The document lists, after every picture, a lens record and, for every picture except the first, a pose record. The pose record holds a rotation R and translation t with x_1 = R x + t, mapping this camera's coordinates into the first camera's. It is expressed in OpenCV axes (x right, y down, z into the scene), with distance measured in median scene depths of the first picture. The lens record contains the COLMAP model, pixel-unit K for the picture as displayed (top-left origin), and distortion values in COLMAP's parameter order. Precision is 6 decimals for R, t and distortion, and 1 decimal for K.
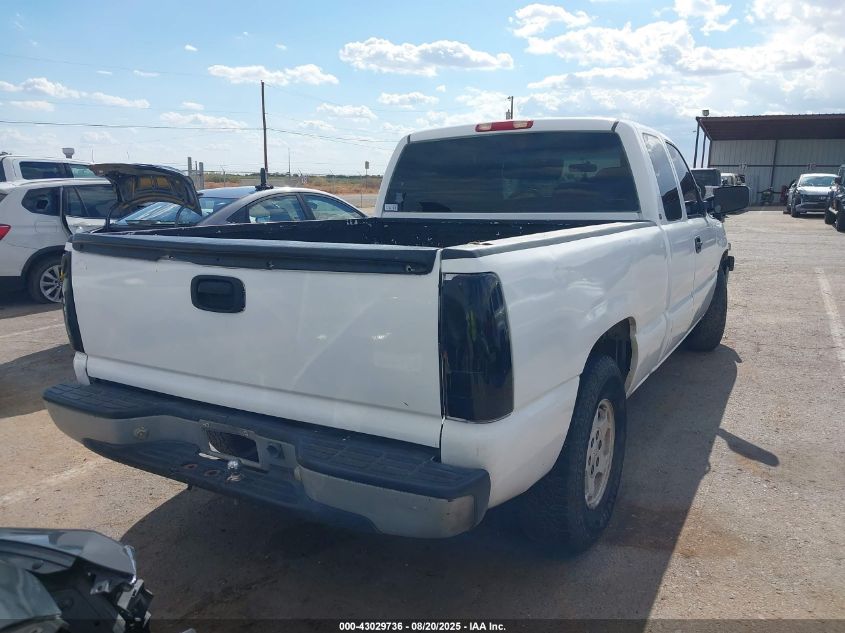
lens RADIAL K [[657.6, 0, 412.6], [0, 657.6, 321.1], [0, 0, 1]] dist [0.014959, -0.005649]
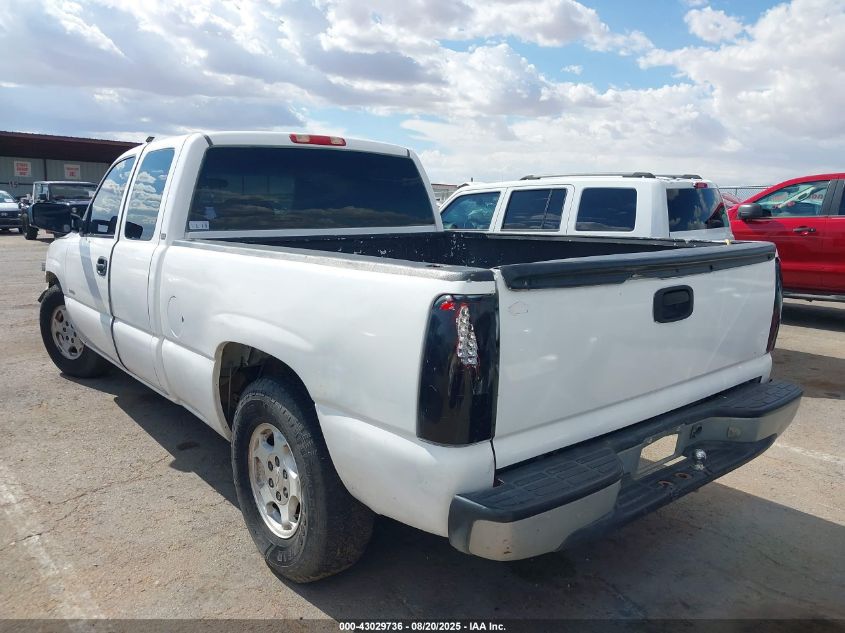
lens RADIAL K [[675.9, 0, 422.5], [0, 675.9, 316.5], [0, 0, 1]] dist [-0.036666, -0.001496]
pose [[0.334162, -0.140019, 0.932057, -0.792599], [0.173751, 0.981106, 0.085094, -0.101110], [-0.926362, 0.133511, 0.352177, 0.555257]]
